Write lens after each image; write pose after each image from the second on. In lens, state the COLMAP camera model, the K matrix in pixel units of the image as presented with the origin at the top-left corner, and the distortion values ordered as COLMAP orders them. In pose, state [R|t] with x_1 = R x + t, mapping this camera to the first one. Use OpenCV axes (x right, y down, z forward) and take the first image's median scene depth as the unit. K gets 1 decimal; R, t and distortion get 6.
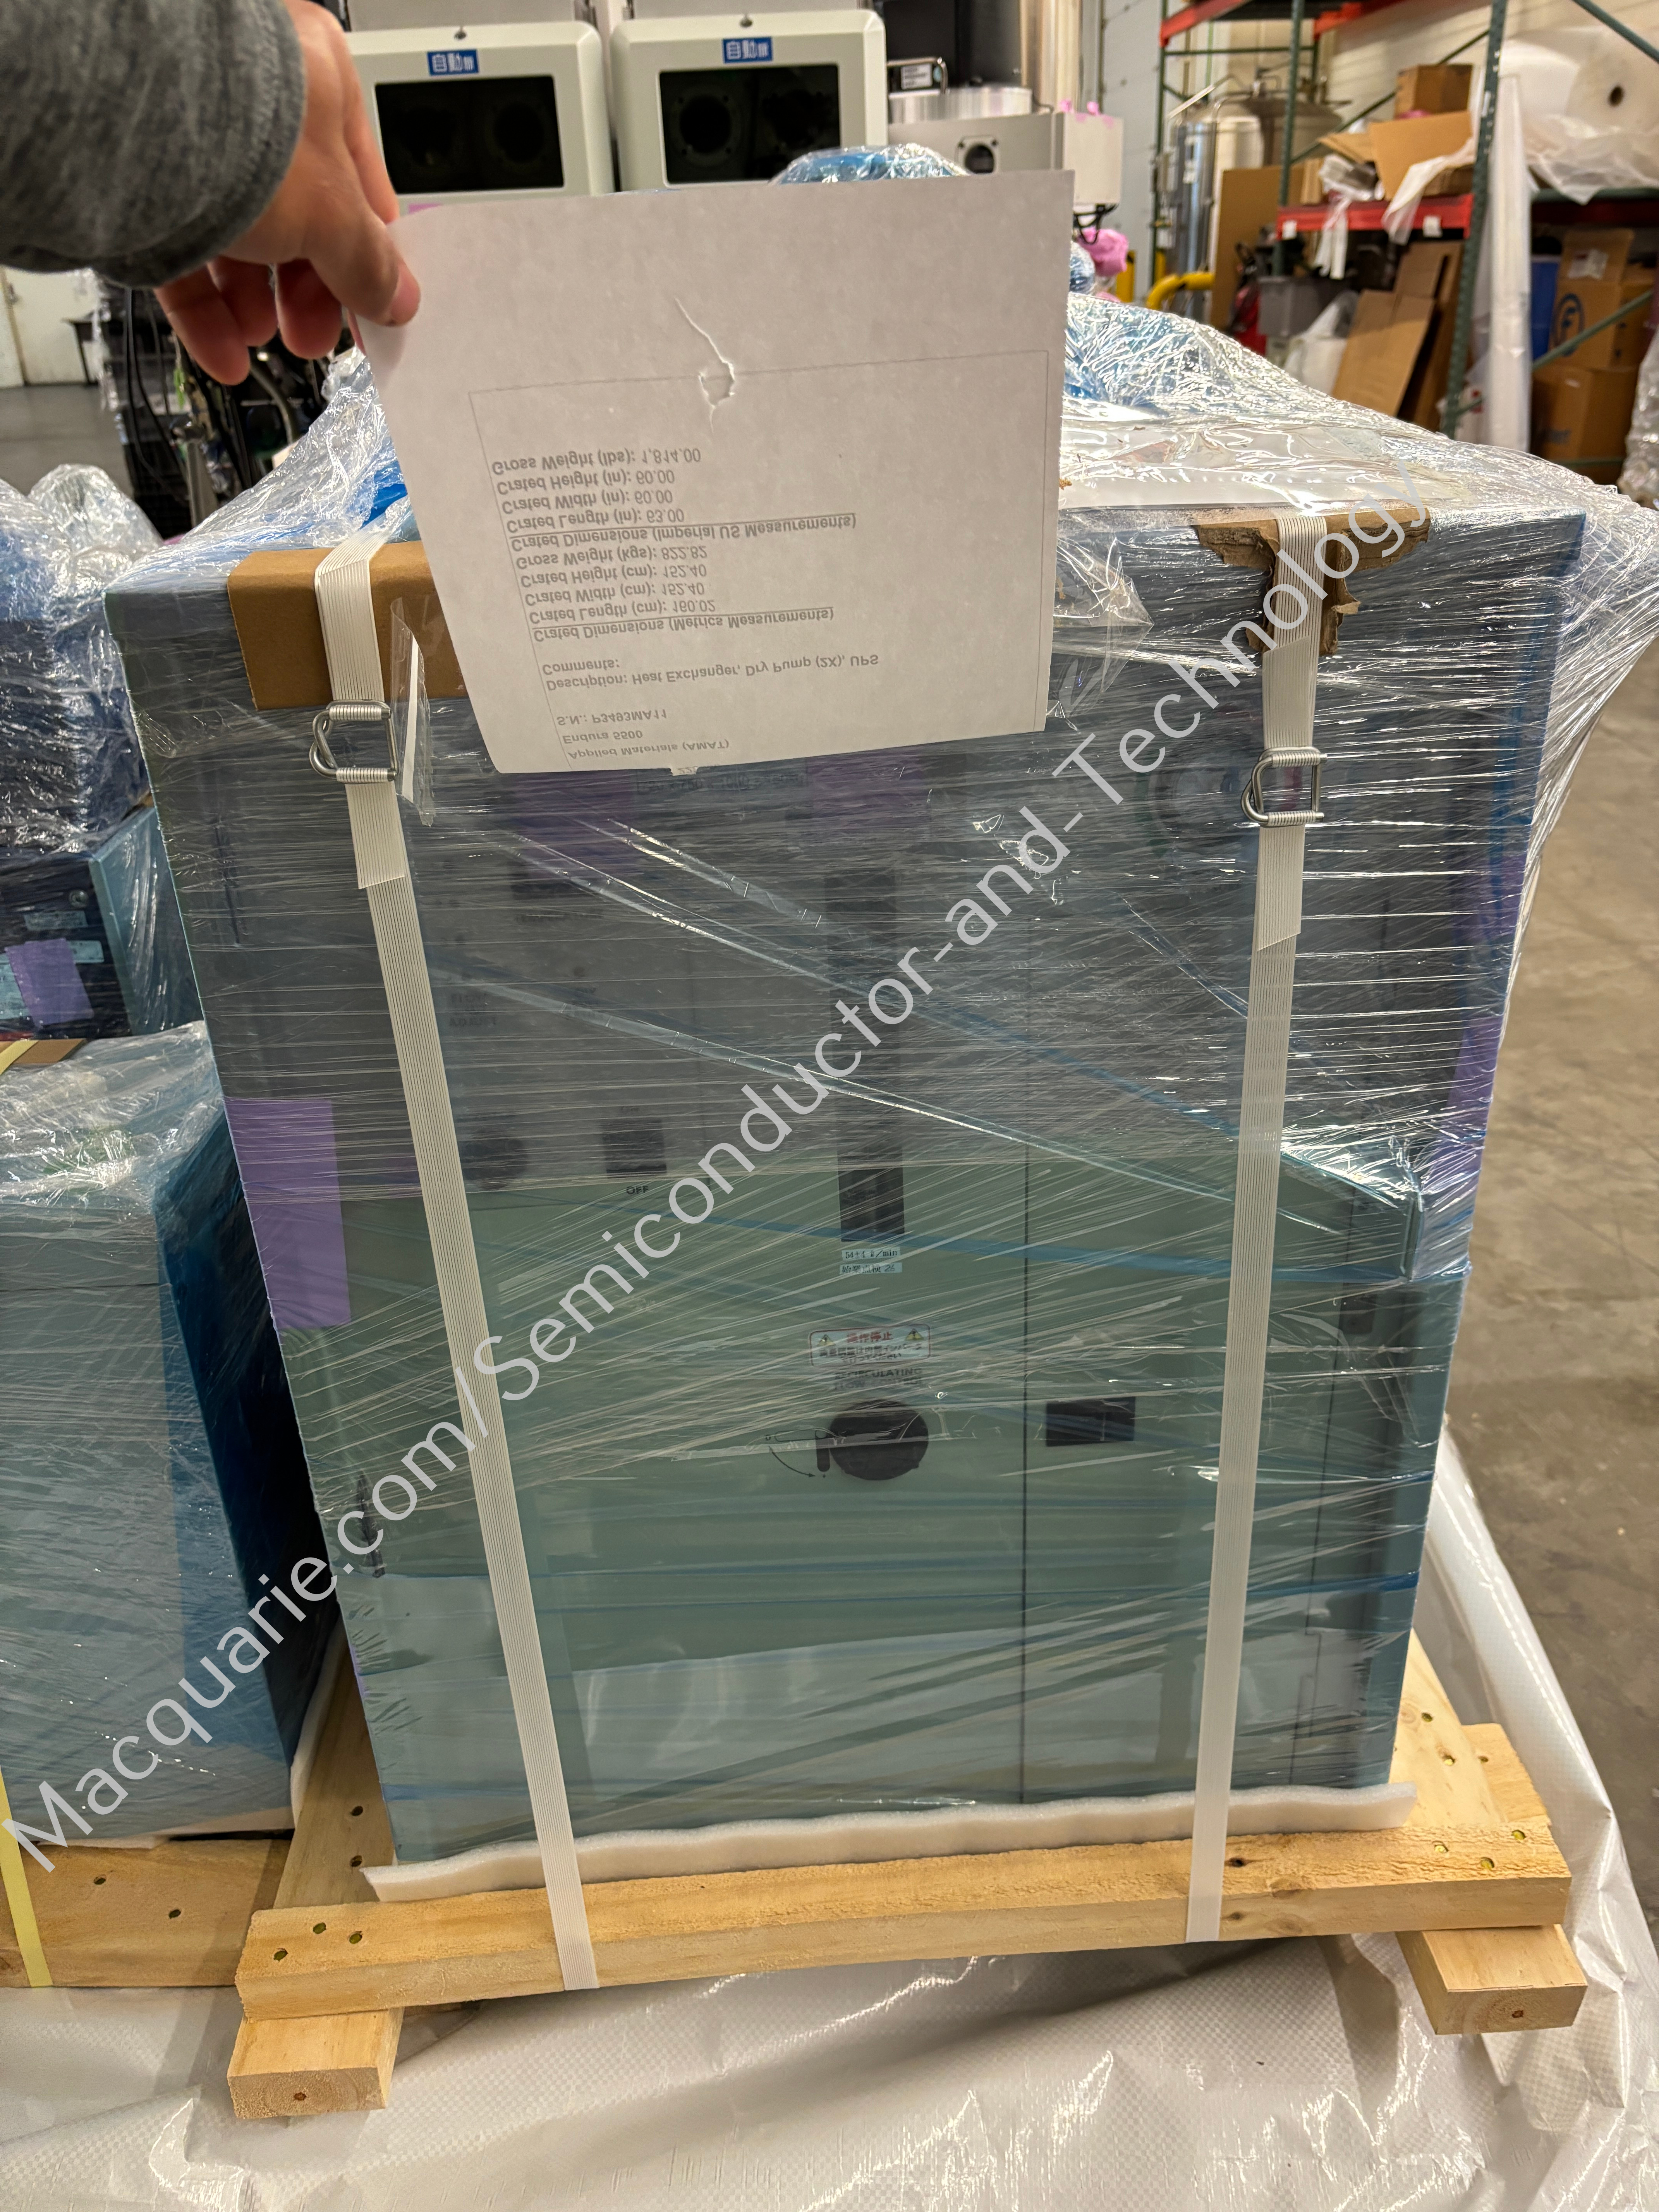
lens RADIAL K [[1673.2, 0, 811.0], [0, 1673.2, 1115.2], [0, 0, 1]] dist [0.024513, -0.036395]
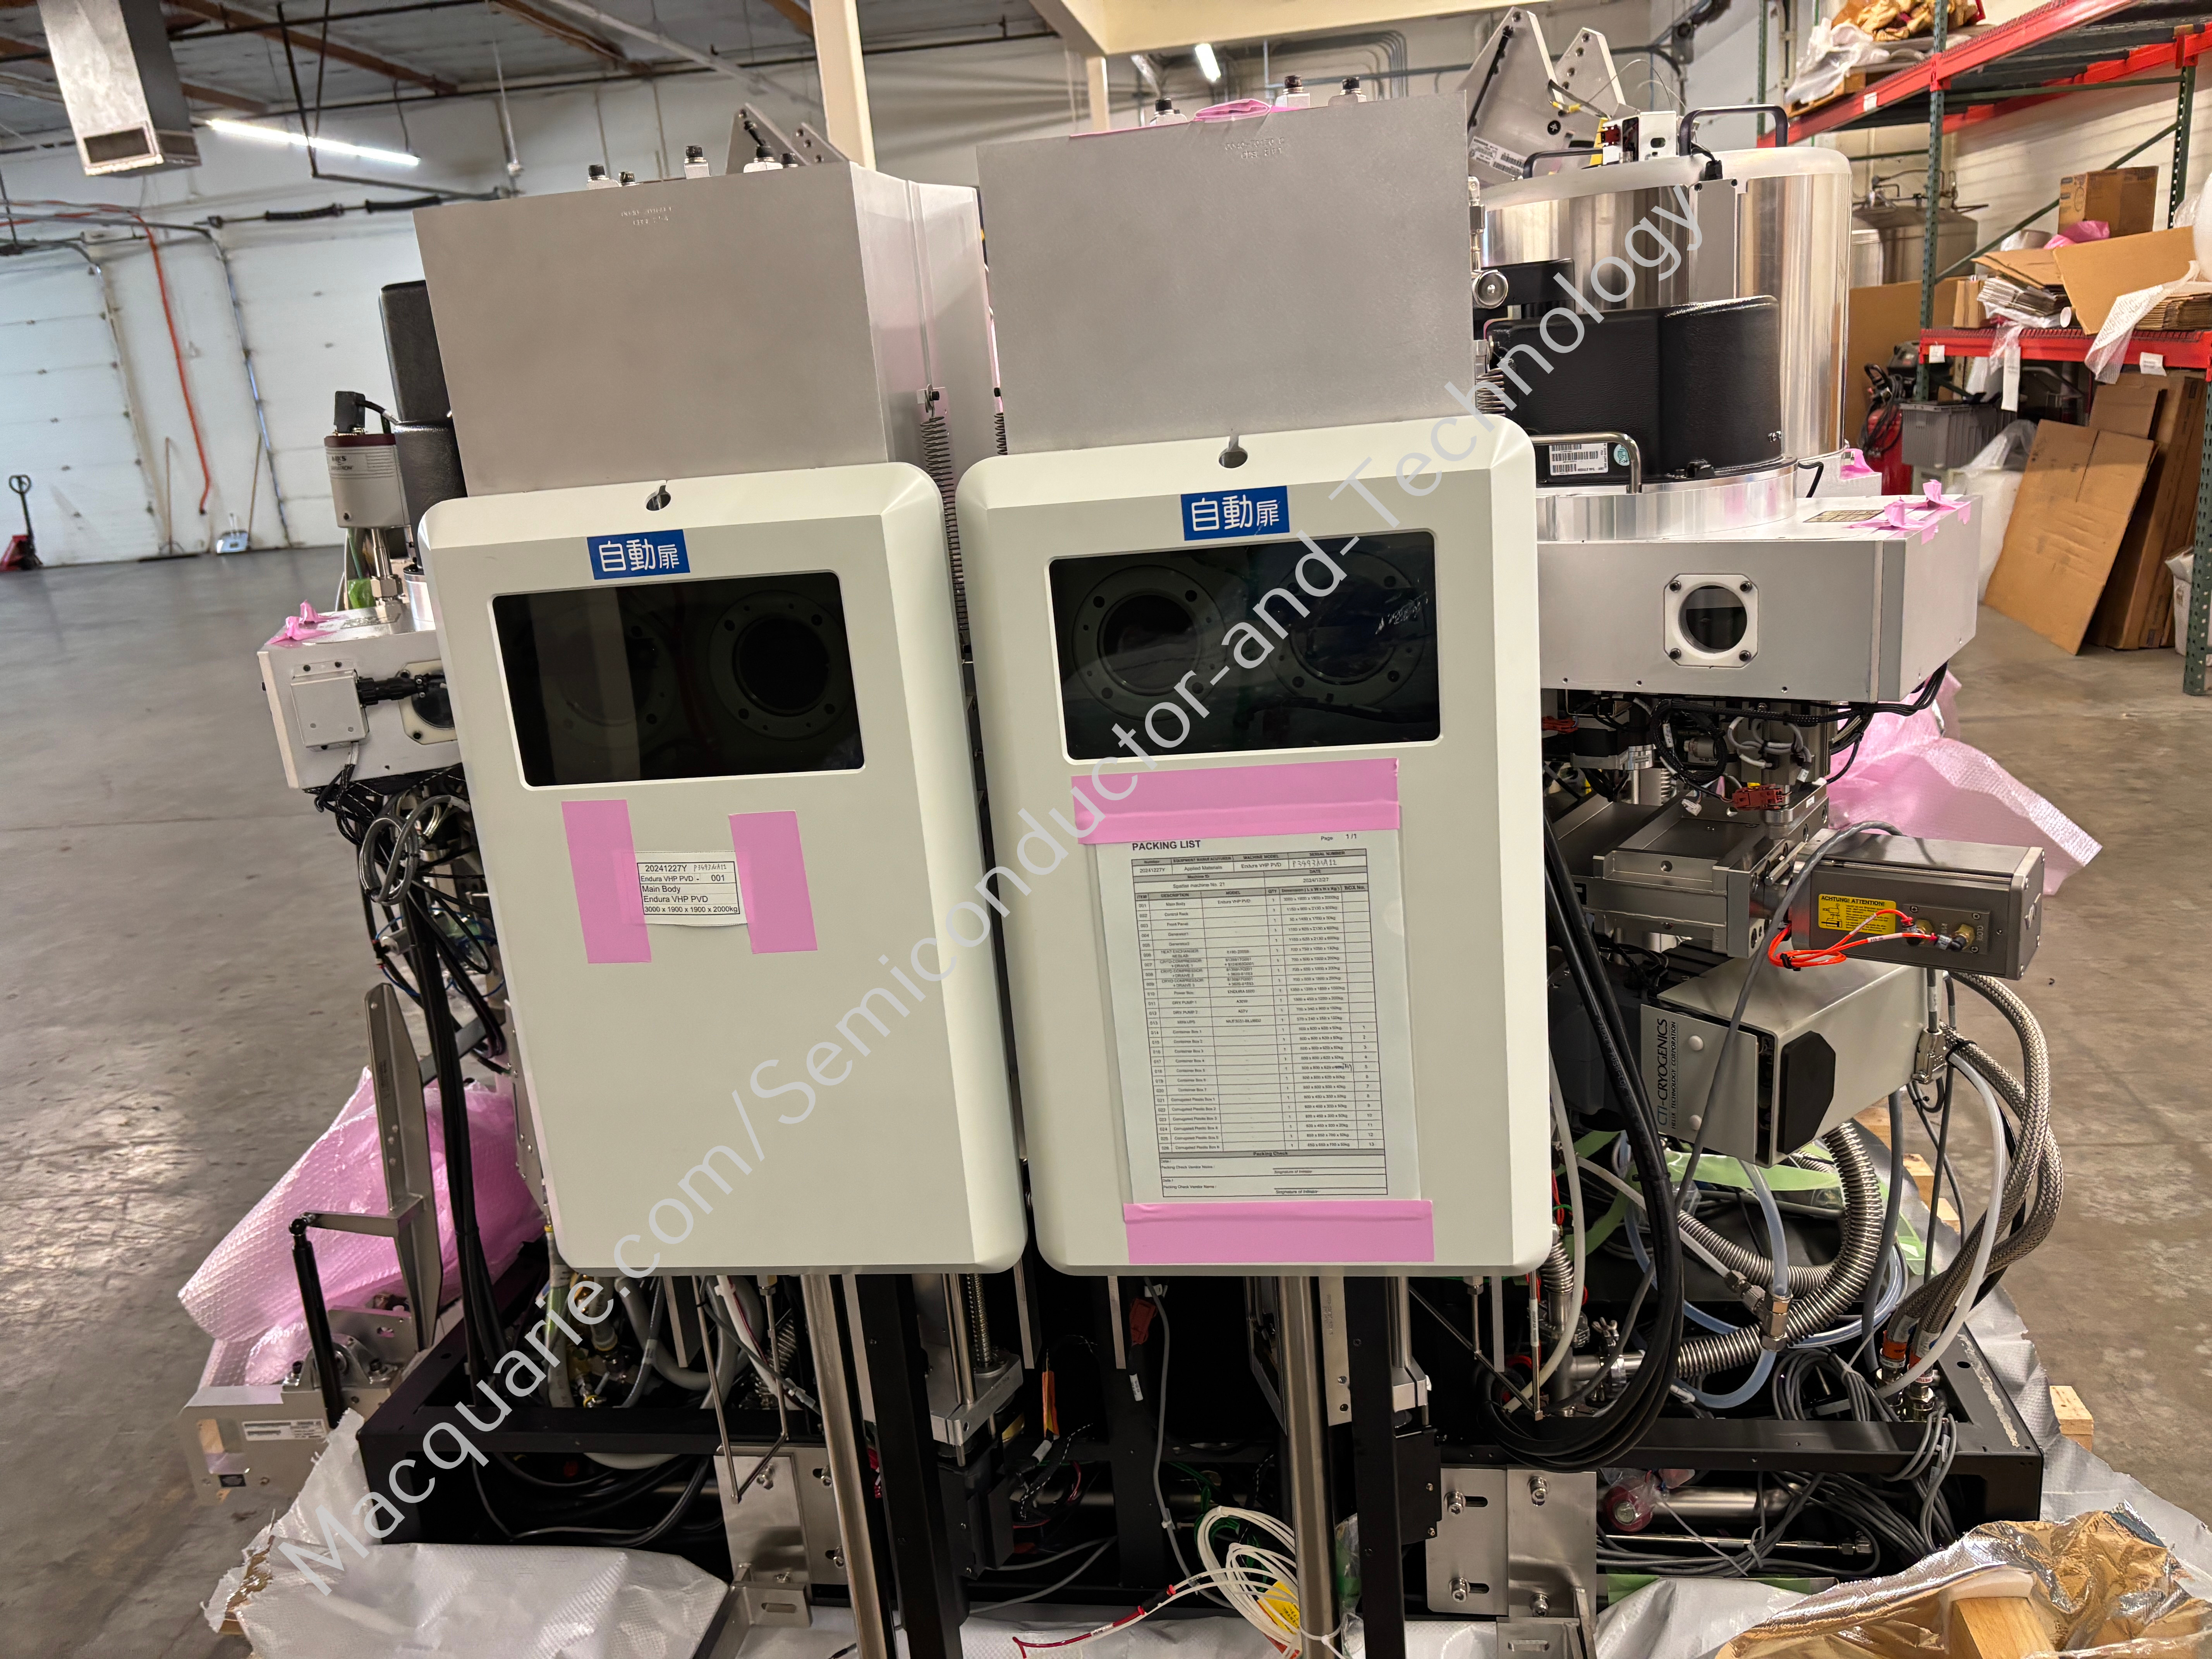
lens RADIAL K [[1673.2, 0, 1122.7], [0, 1673.2, 824.9], [0, 0, 1]] dist [0.024513, -0.036395]
pose [[0.988341, -0.008913, -0.151998, 0.000361], [-0.019988, 0.982051, -0.187553, -0.138313], [0.150941, 0.188404, 0.970423, 0.168225]]
